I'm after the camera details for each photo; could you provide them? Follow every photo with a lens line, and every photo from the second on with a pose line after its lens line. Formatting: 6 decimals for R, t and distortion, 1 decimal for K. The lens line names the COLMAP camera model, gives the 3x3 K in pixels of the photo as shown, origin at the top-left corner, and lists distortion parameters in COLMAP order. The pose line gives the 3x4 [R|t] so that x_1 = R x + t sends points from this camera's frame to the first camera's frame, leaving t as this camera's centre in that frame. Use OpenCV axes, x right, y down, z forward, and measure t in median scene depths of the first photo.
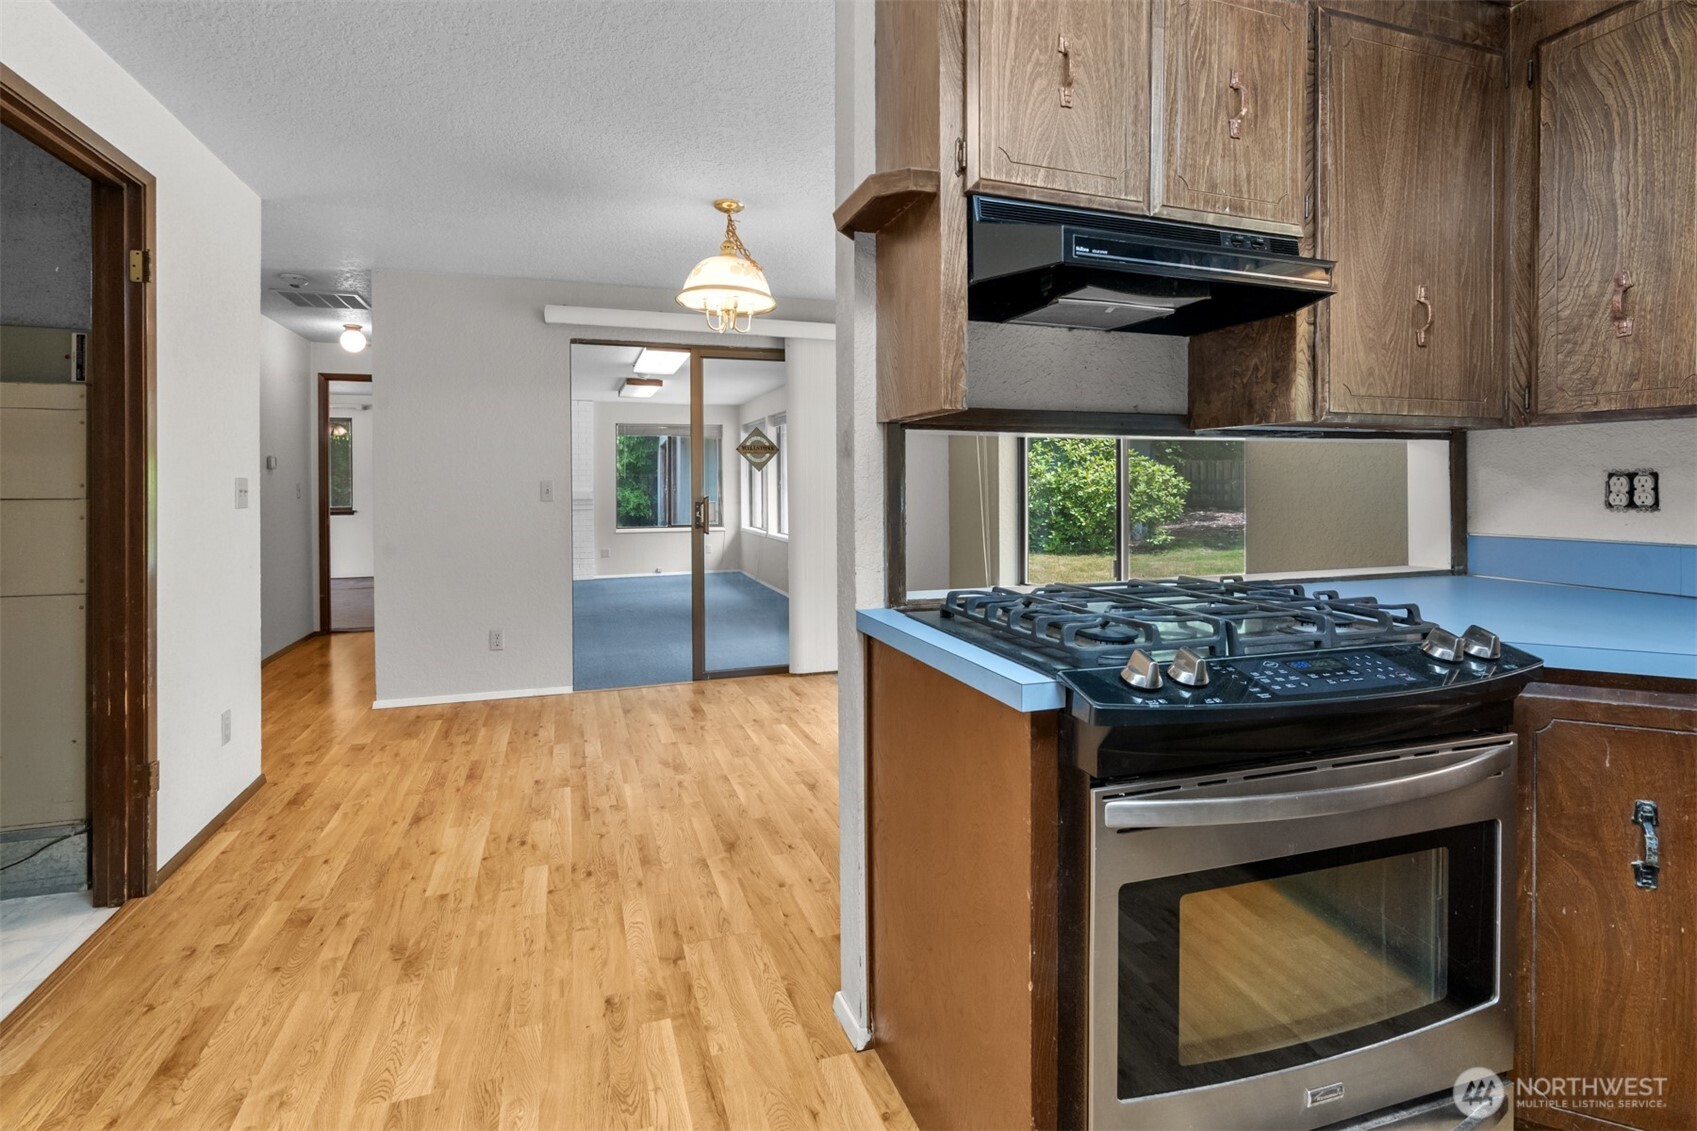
lens RADIAL K [[805.5, 0, 831.3], [0, 805.5, 487.5], [0, 0, 1]] dist [-0.002656, 0.000121]
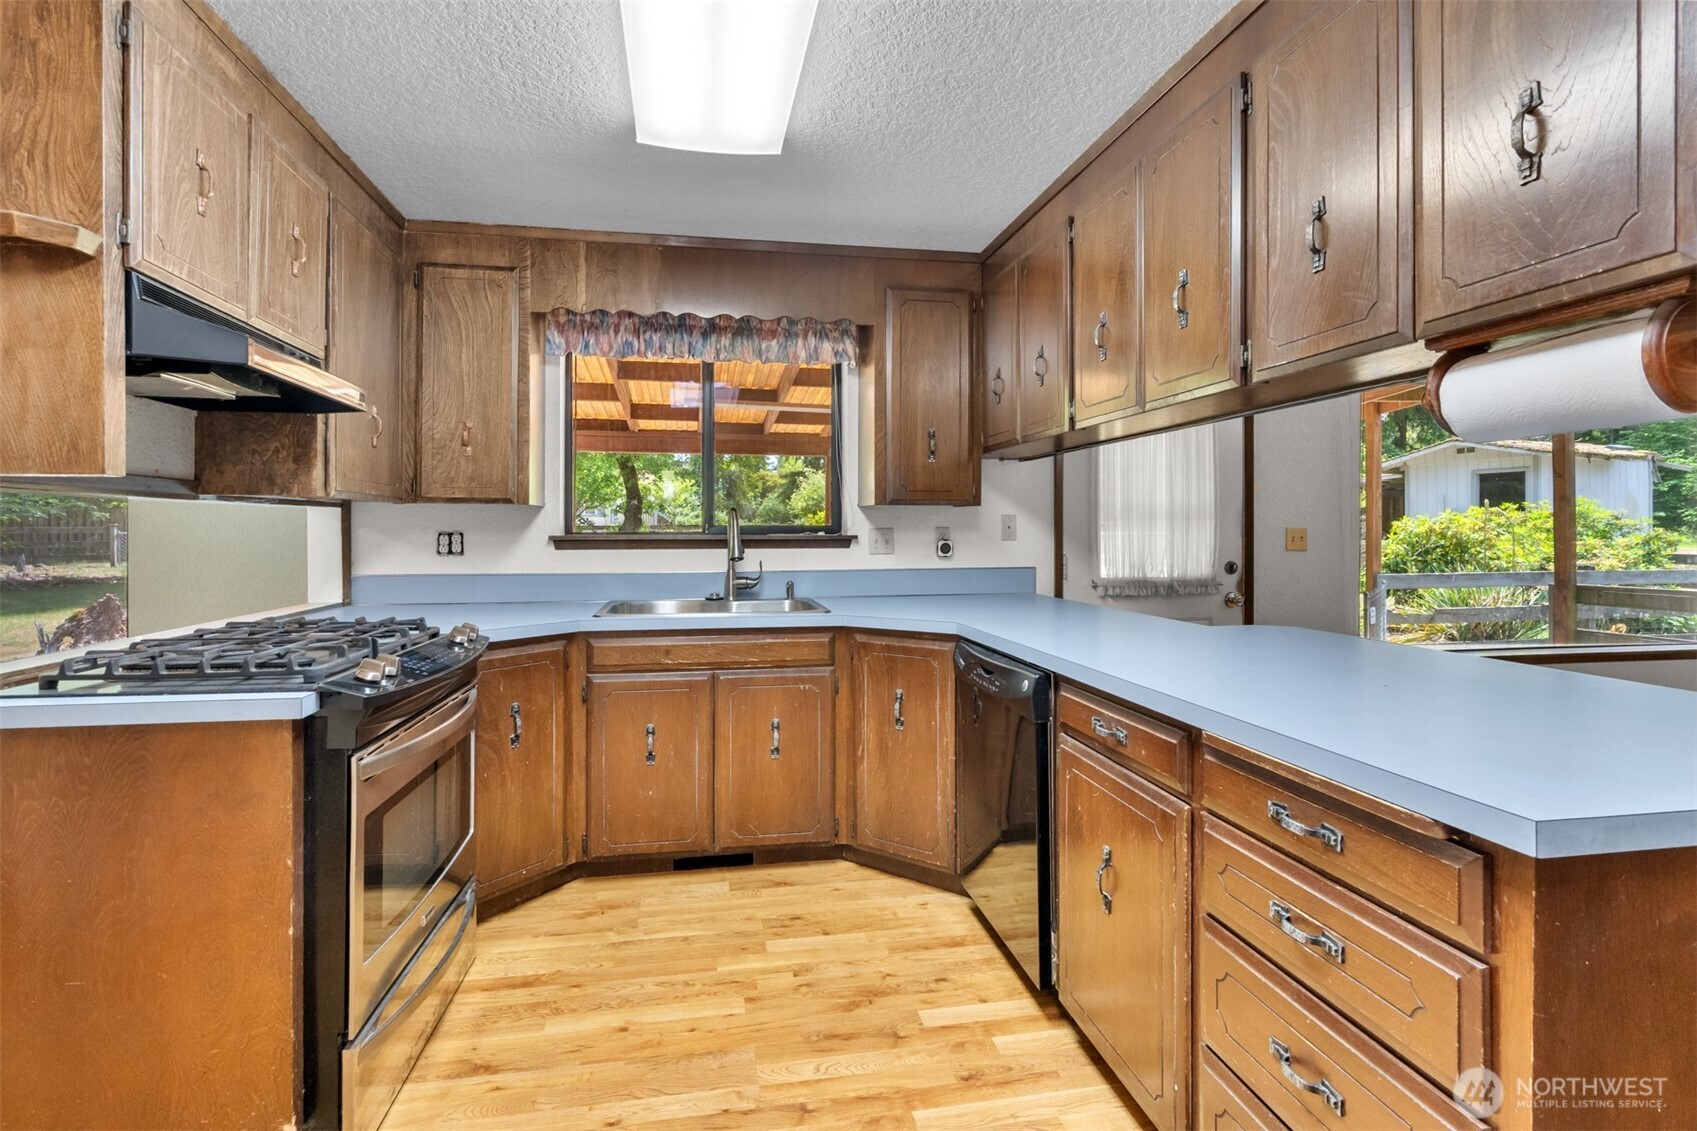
lens RADIAL K [[805.5, 0, 847.8], [0, 805.5, 531.6], [0, 0, 1]] dist [-0.002656, 0.000121]
pose [[0.131962, 0.001963, 0.991253, -0.619954], [0.003072, 0.999992, -0.002389, -0.016295], [-0.991250, 0.003360, 0.131955, -0.048648]]
